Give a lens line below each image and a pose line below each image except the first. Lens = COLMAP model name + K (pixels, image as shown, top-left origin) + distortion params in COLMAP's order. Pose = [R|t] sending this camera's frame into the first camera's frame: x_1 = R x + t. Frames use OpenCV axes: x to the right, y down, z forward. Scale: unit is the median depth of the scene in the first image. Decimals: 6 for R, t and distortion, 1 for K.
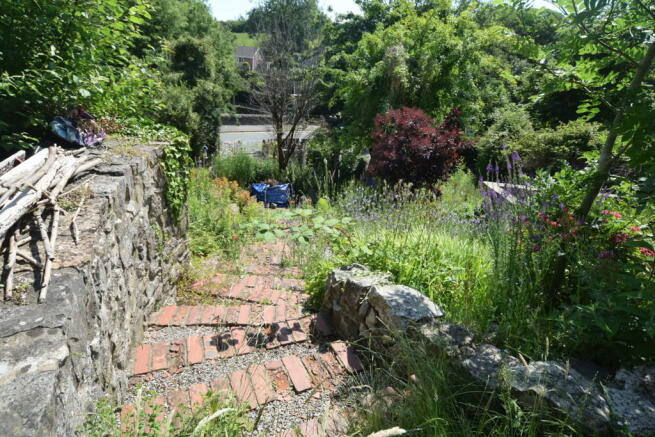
lens RADIAL K [[353.5, 0, 327.7], [0, 353.5, 217.7], [0, 0, 1]] dist [-0.000258, -0.000431]
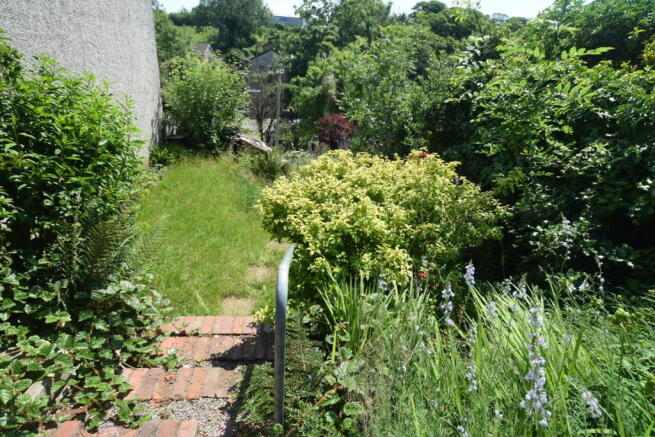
lens RADIAL K [[353.5, 0, 327.1], [0, 353.5, 218.9], [0, 0, 1]] dist [-0.000258, -0.000431]
pose [[0.990587, -0.063704, 0.121161, -0.061562], [0.059921, 0.997603, 0.034613, 0.135494], [-0.123075, -0.027027, 0.992029, -0.657346]]
